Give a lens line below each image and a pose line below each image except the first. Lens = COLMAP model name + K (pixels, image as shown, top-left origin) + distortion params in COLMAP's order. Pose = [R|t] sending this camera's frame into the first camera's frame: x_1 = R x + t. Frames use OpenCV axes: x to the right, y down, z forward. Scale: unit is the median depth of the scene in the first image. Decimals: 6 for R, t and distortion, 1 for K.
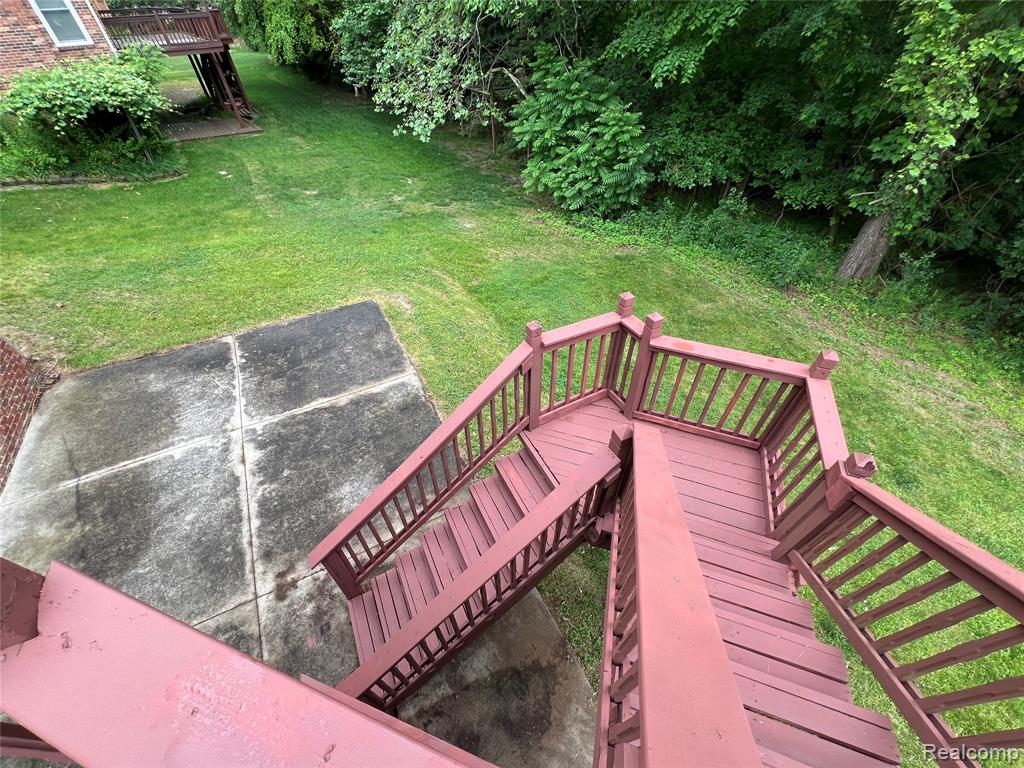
lens RADIAL K [[408.9, 0, 509.2], [0, 408.9, 382.8], [0, 0, 1]] dist [-0.002631, 0.000733]
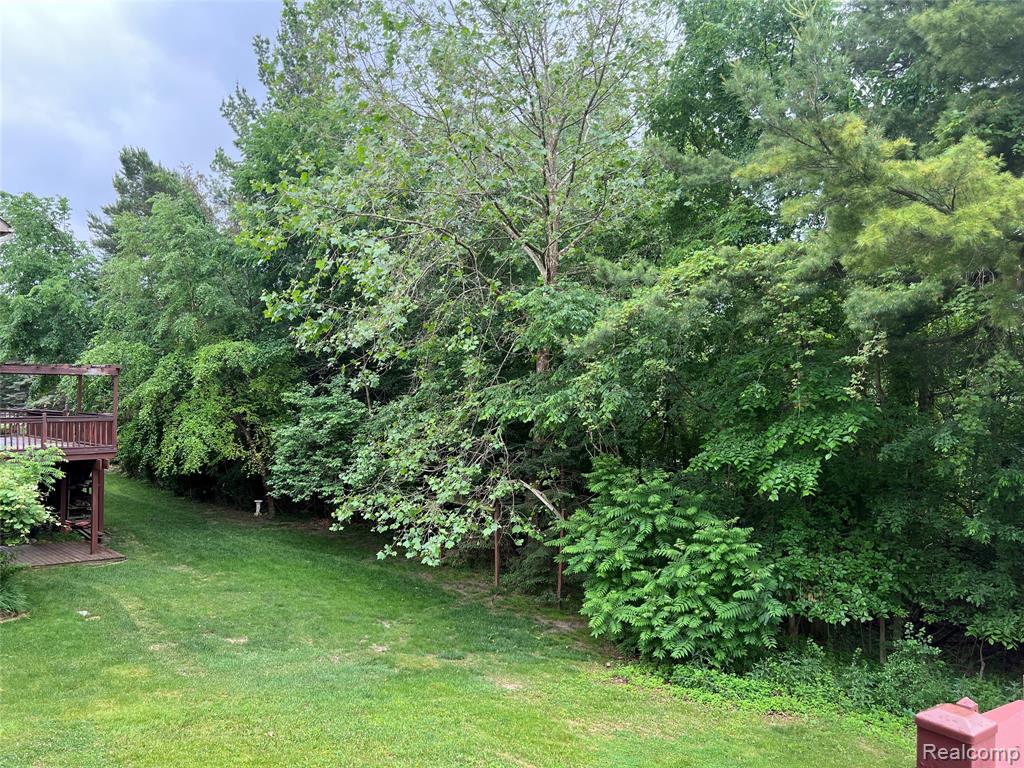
lens RADIAL K [[771.5, 0, 507.4], [0, 771.5, 381.2], [0, 0, 1]] dist [0.045323, -0.047157]
pose [[0.992808, 0.028426, 0.116293, -0.274987], [0.063138, 0.700997, -0.710364, 0.121881], [-0.101714, 0.712598, 0.694161, -0.123726]]
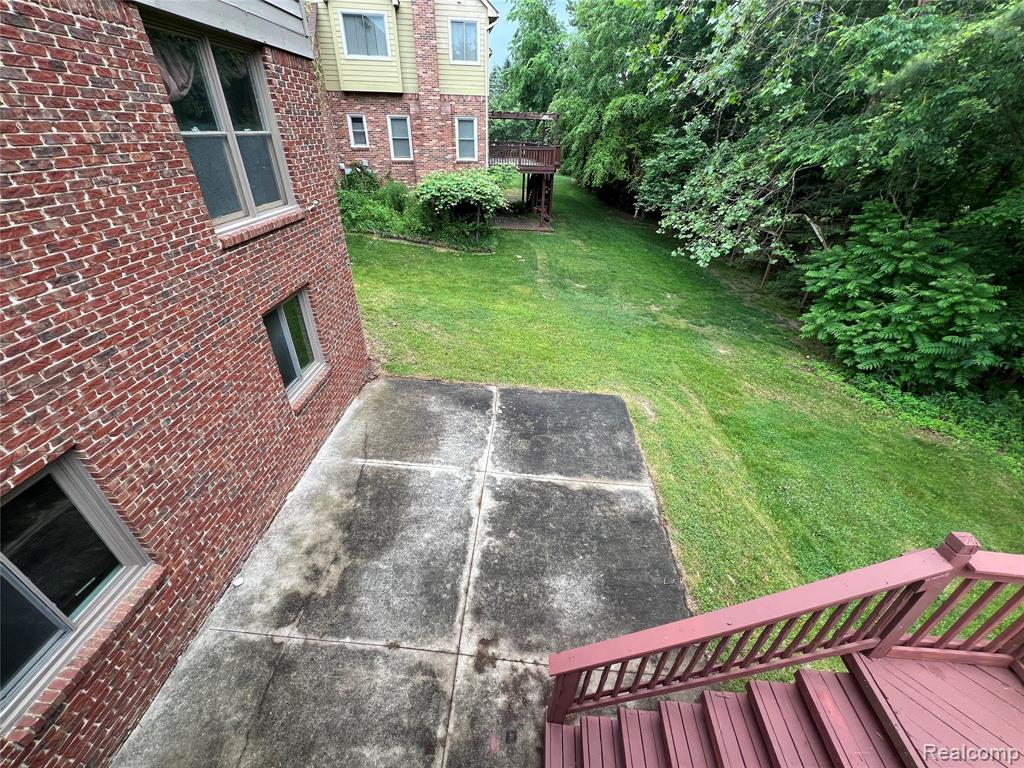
lens RADIAL K [[407.7, 0, 509.8], [0, 407.7, 383.1], [0, 0, 1]] dist [-0.003198, 0.001163]
pose [[0.851773, 0.310156, -0.422240, -0.107283], [-0.396747, 0.908209, -0.133223, 0.007348], [0.342162, 0.280998, 0.896641, -0.003721]]
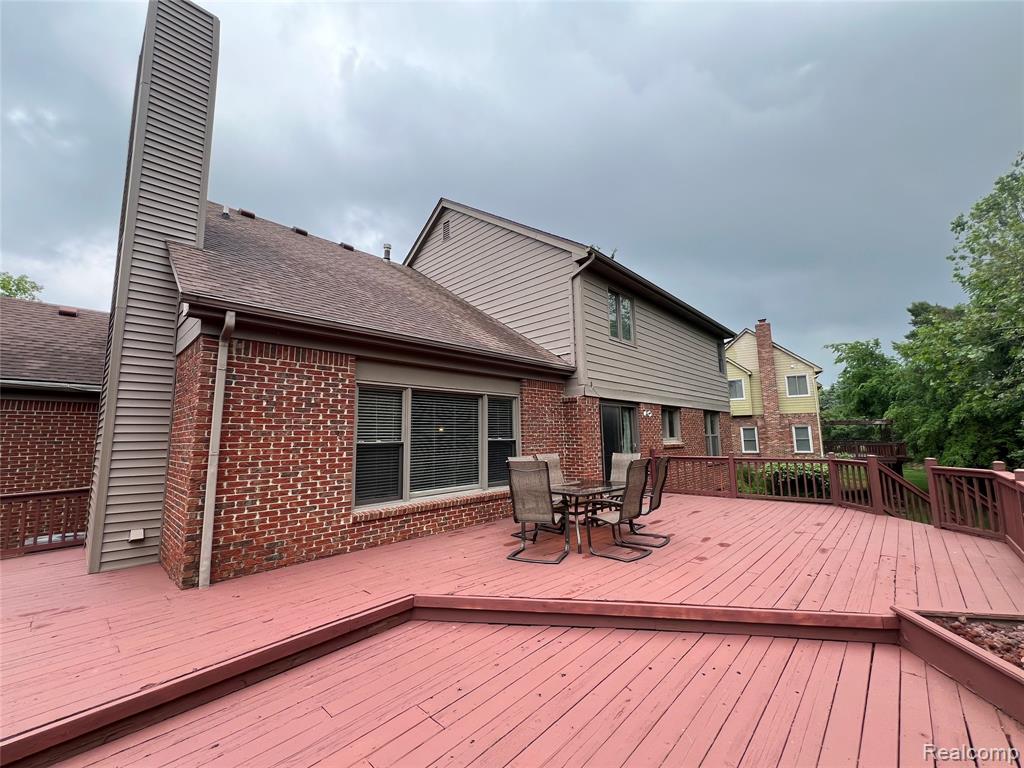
lens RADIAL K [[407.7, 0, 510.1], [0, 407.7, 383.3], [0, 0, 1]] dist [-0.003198, 0.001163]
pose [[0.300117, -0.109191, -0.947632, 0.434287], [-0.666923, 0.686255, -0.290289, 0.492297], [0.682015, 0.719118, 0.133134, -0.499735]]
